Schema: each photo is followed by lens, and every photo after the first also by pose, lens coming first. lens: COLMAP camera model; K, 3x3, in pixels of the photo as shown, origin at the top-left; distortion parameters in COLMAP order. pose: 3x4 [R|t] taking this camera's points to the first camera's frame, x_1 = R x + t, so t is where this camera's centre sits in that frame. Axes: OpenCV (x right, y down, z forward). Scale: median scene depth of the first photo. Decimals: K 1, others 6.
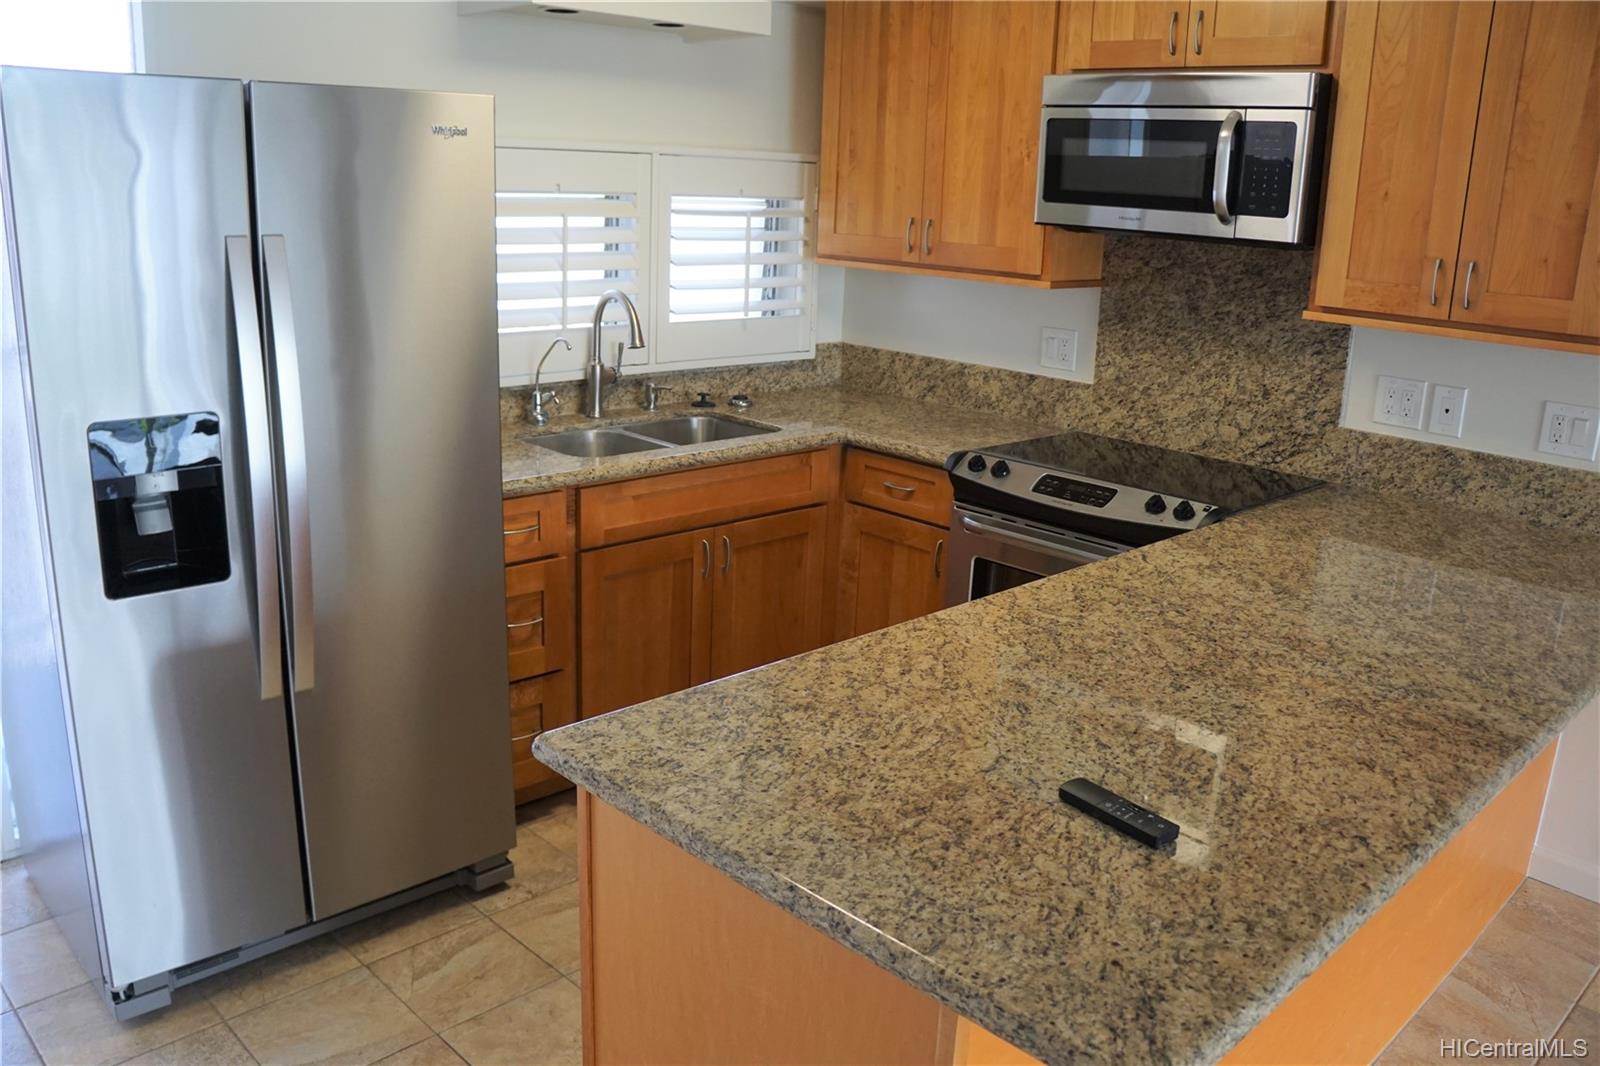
lens RADIAL K [[1282.9, 0, 800.0], [0, 1282.9, 533.0], [0, 0, 1]] dist [-0.195850, 0.148190]
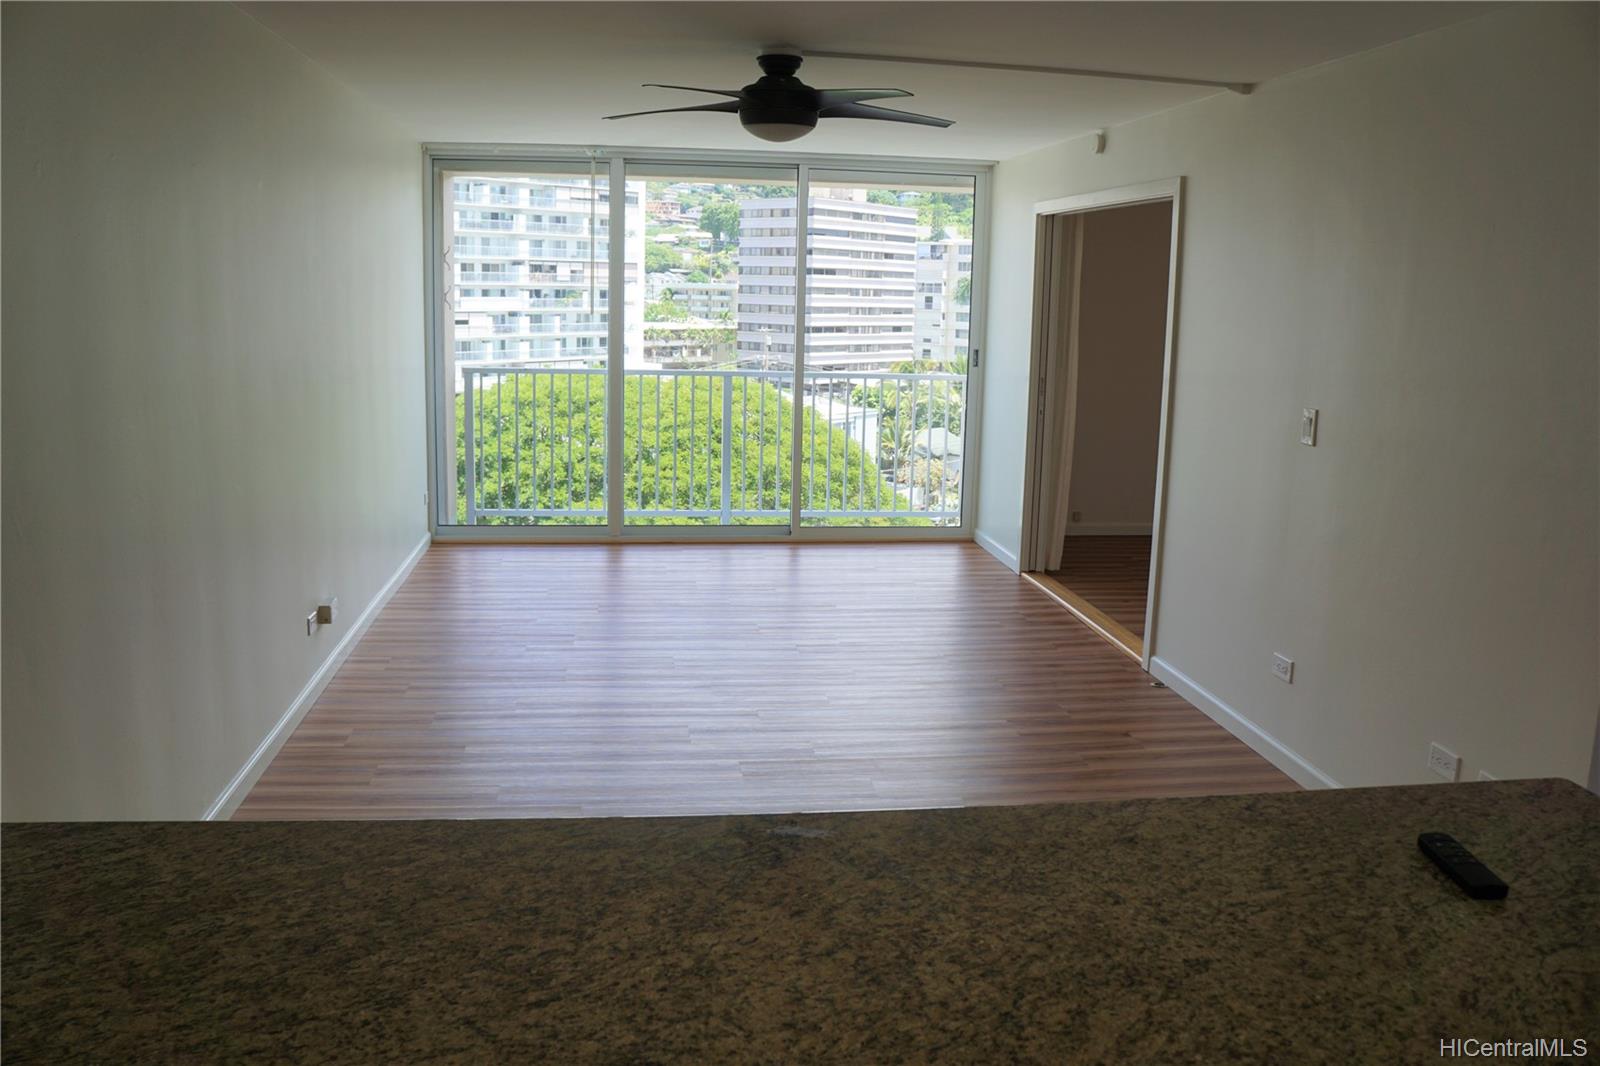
lens RADIAL K [[1282.9, 0, 800.0], [0, 1282.9, 533.0], [0, 0, 1]] dist [-0.195850, 0.148190]
pose [[-0.804716, -0.164094, 0.570531, 0.119758], [0.105475, 0.906231, 0.409416, -0.378471], [-0.584215, 0.389640, -0.711950, 1.441052]]
